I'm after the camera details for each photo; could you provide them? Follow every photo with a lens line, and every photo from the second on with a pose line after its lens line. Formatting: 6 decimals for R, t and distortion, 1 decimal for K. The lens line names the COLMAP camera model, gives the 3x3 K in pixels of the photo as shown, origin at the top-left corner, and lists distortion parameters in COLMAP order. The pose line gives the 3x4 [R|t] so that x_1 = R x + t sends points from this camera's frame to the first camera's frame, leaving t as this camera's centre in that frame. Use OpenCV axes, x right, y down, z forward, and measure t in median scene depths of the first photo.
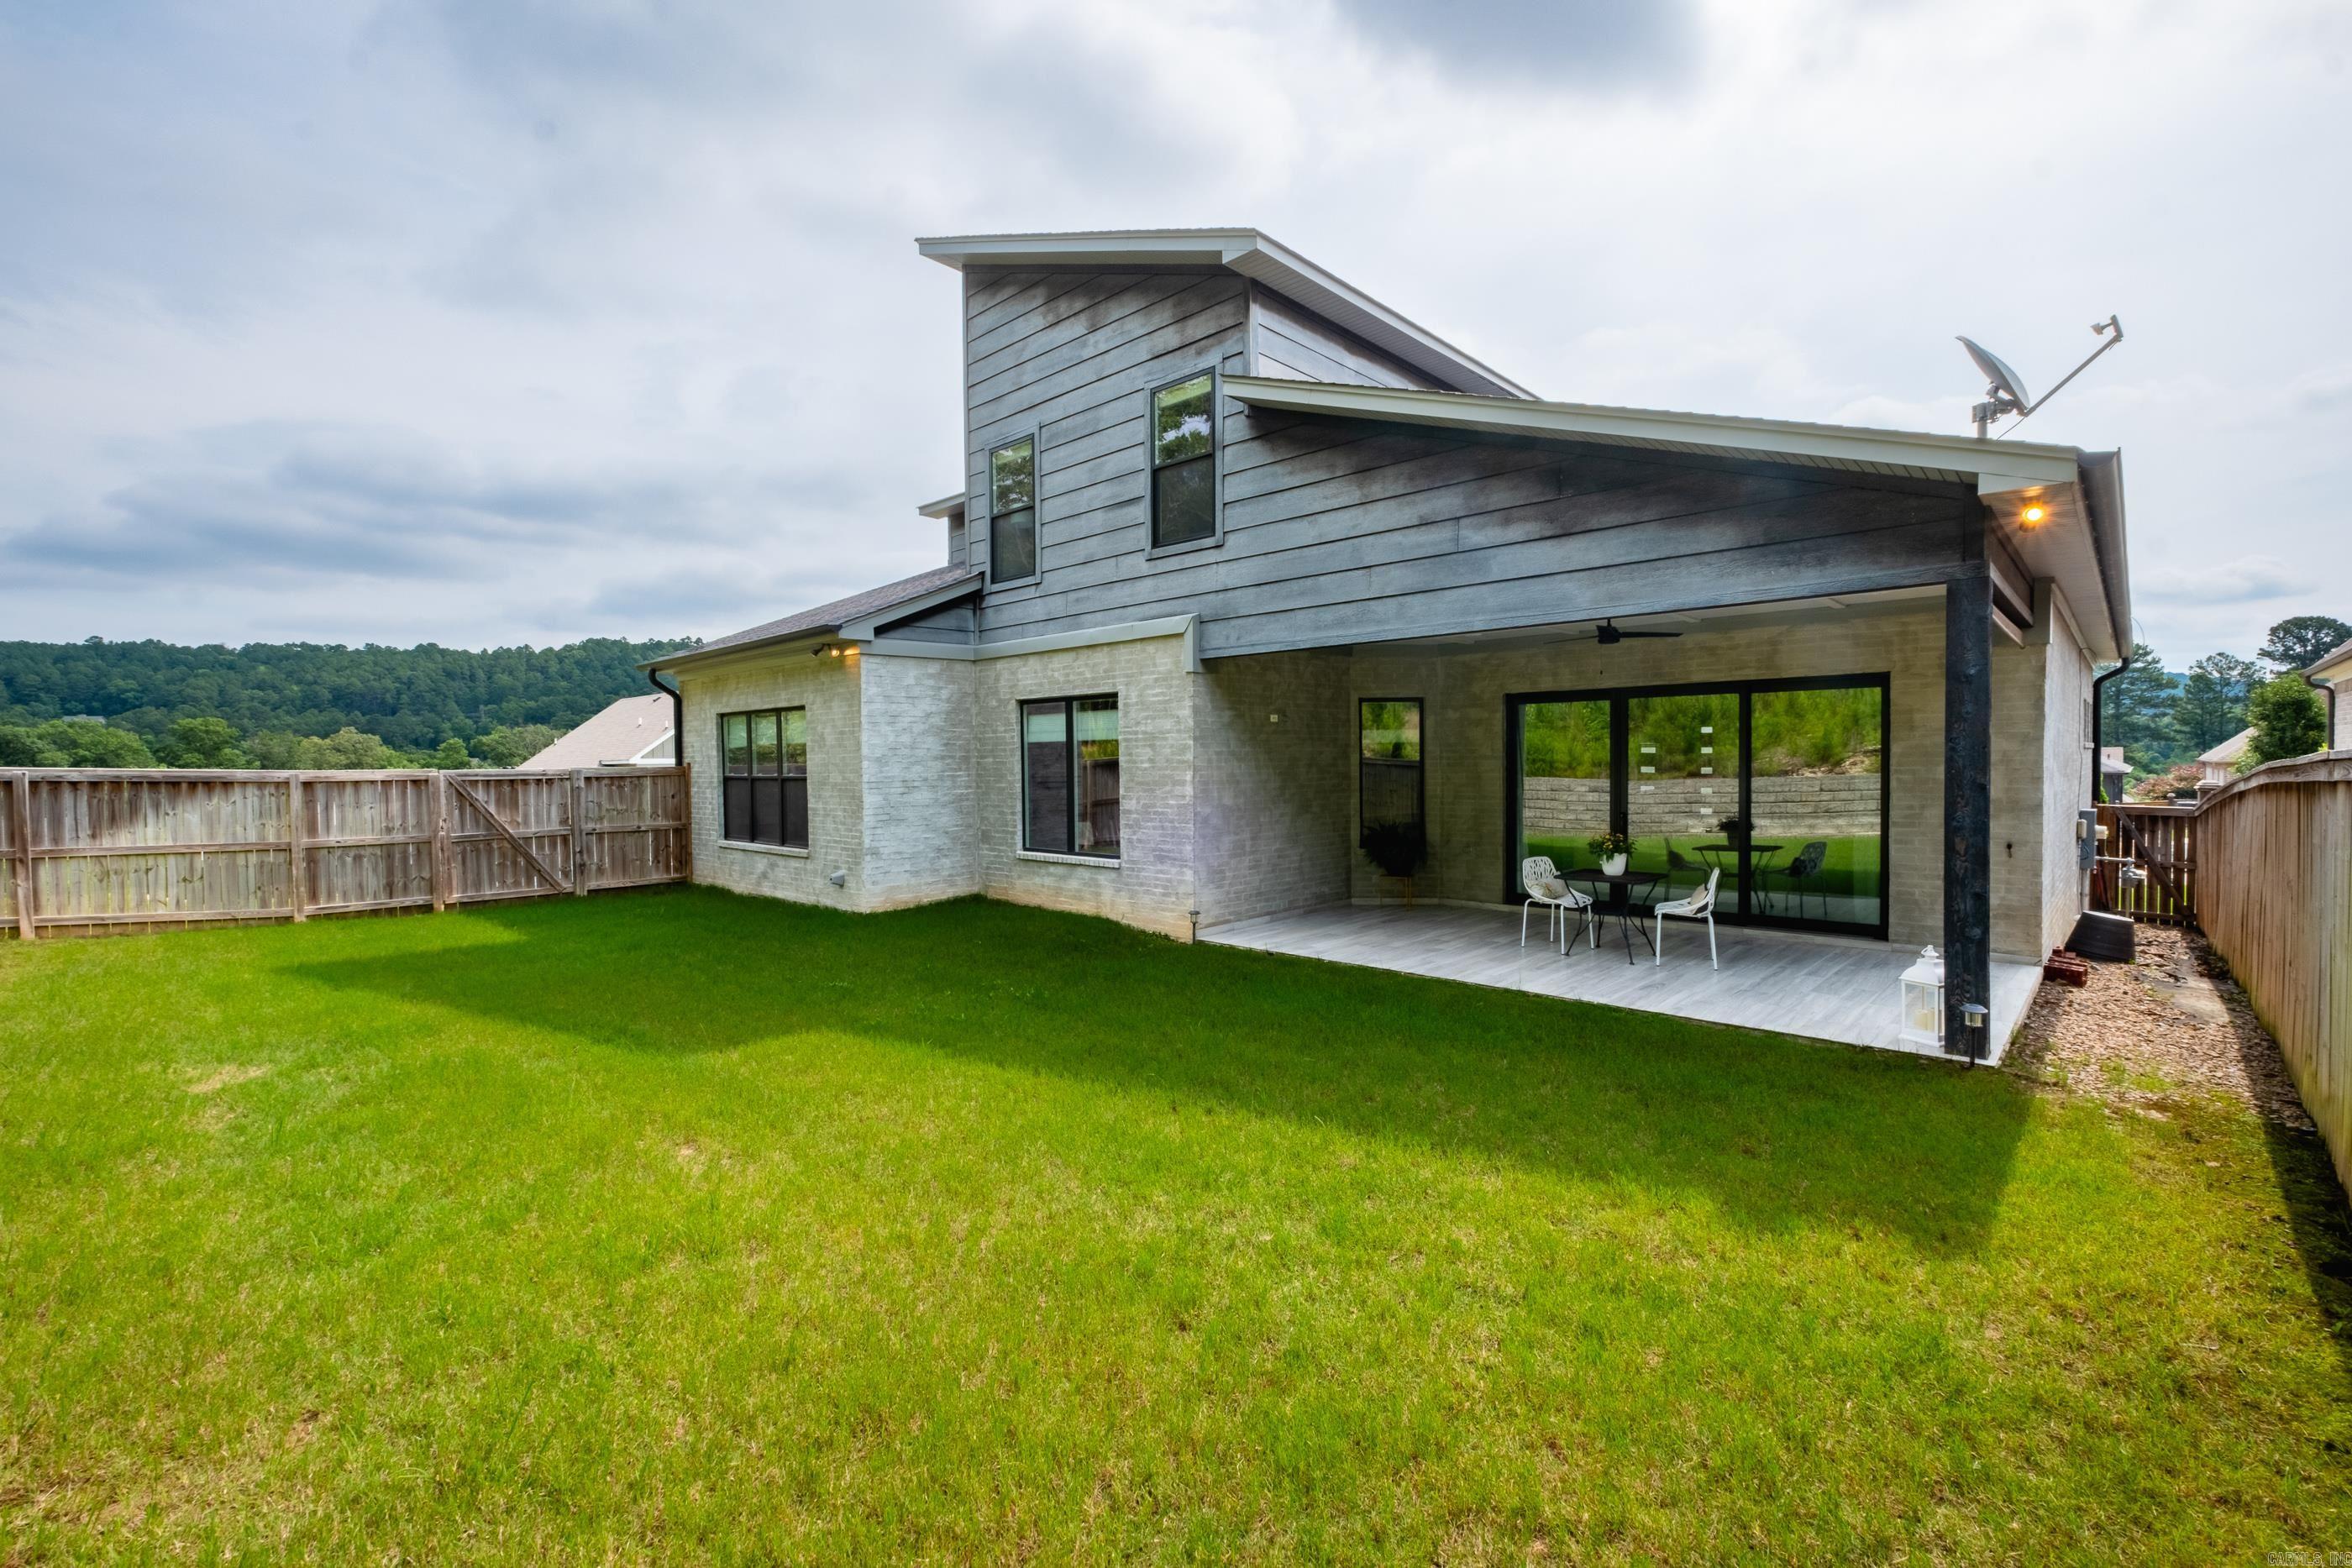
lens RADIAL K [[1018.3, 0, 1174.9], [0, 1018.3, 795.1], [0, 0, 1]] dist [0.003721, 0.000199]
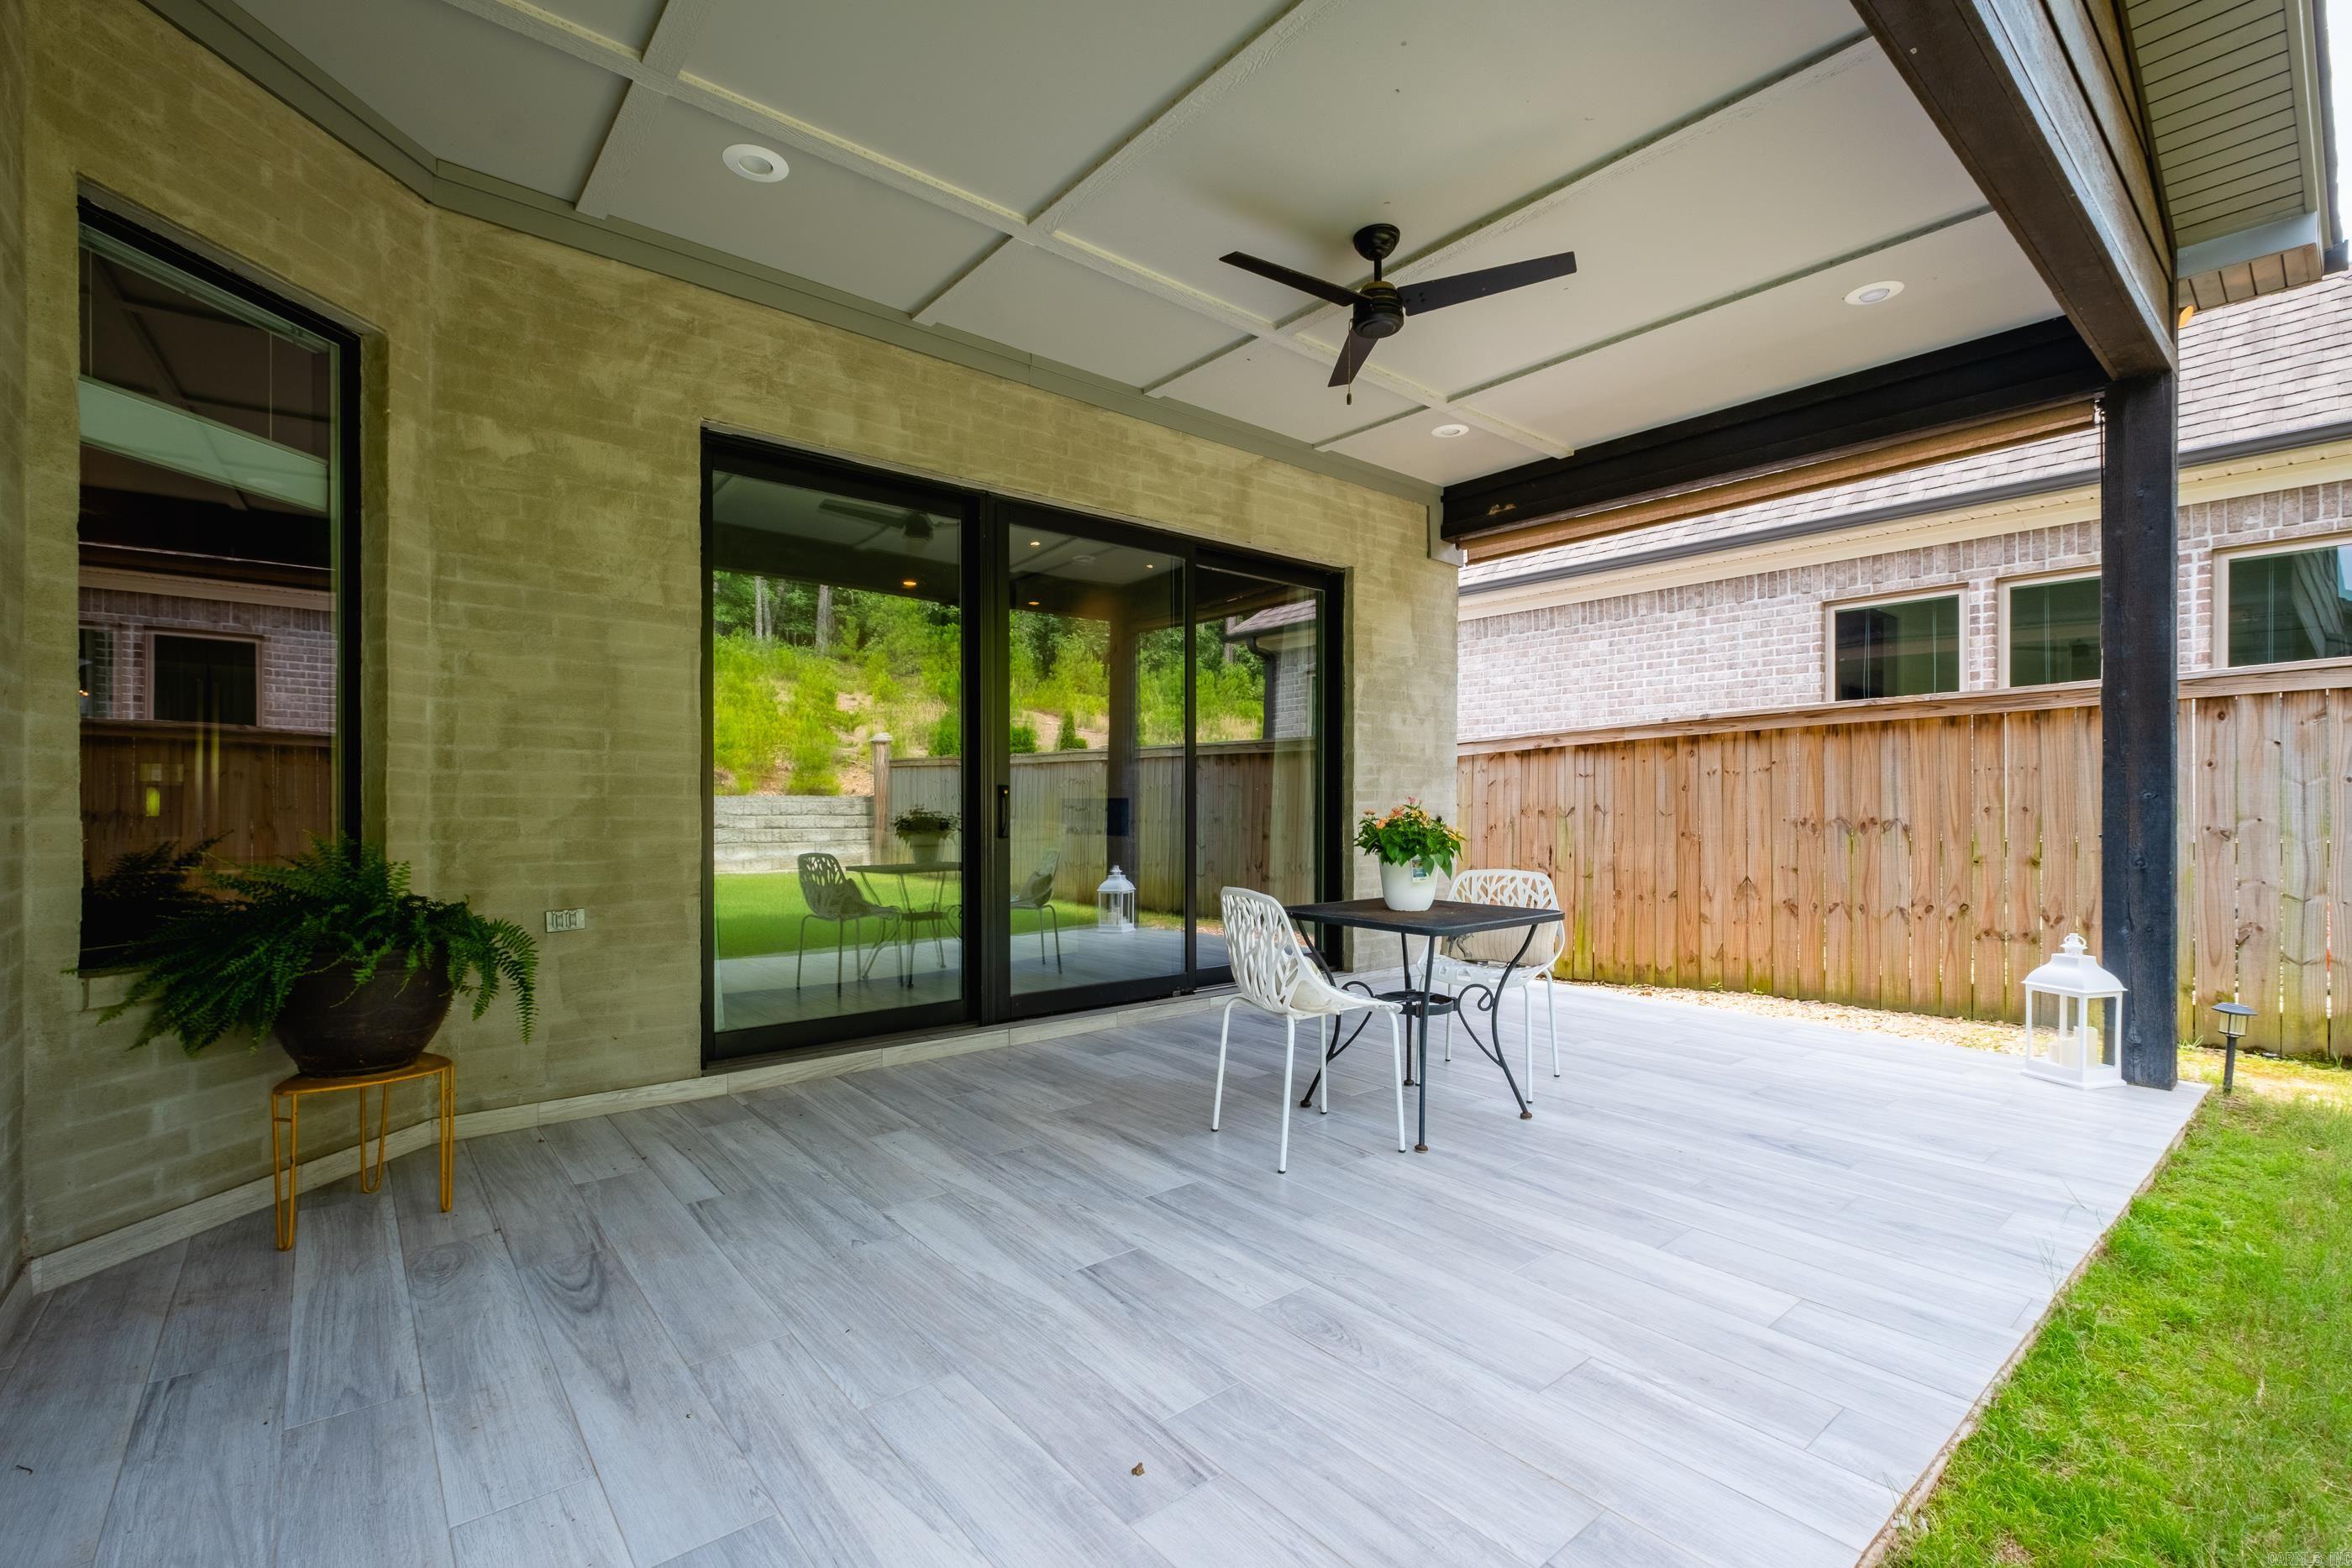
lens RADIAL K [[1018.3, 0, 1179.6], [0, 1018.3, 800.2], [0, 0, 1]] dist [0.003721, 0.000199]
pose [[0.104441, 0.010543, 0.994475, 0.018272], [0.030213, 0.999449, -0.013769, 0.030690], [-0.994072, 0.031484, 0.104065, 0.852979]]
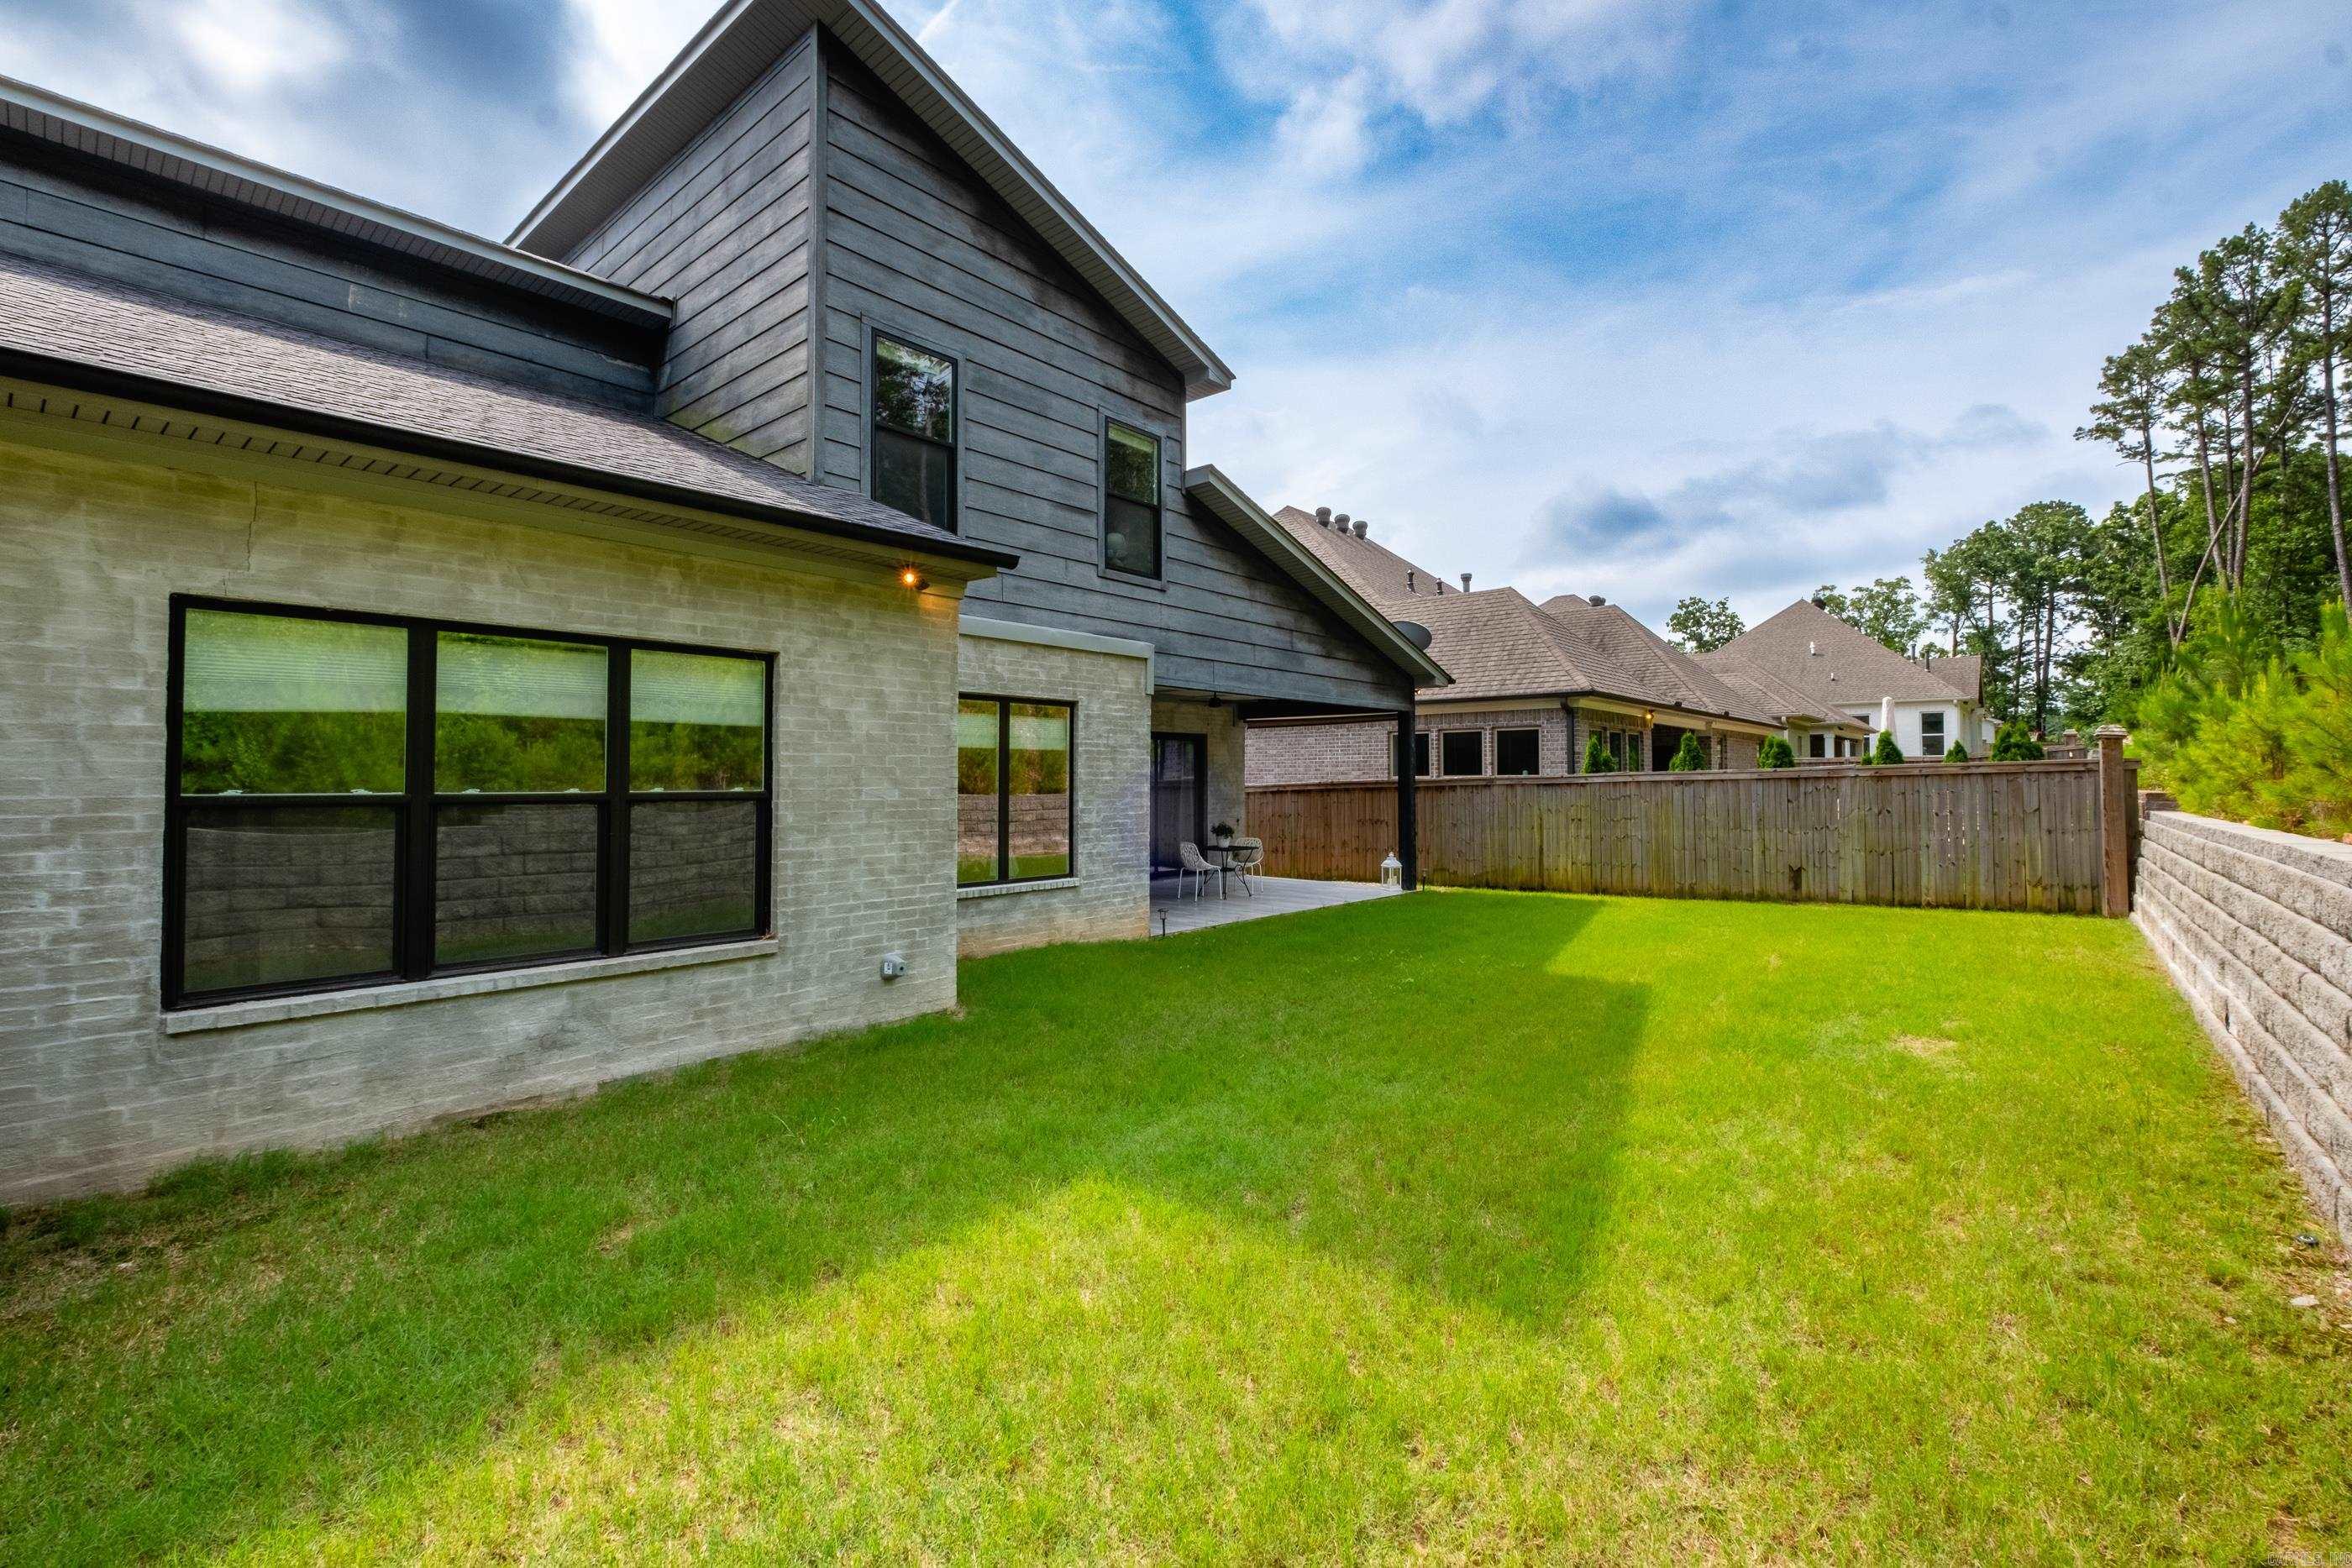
lens RADIAL K [[1018.3, 0, 1190.3], [0, 1018.3, 762.0], [0, 0, 1]] dist [0.003721, 0.000199]
pose [[-0.059642, 0.027695, 0.997836, -1.000241], [0.033350, 0.999112, -0.025737, -0.015562], [-0.997663, 0.031742, -0.060513, 0.936639]]
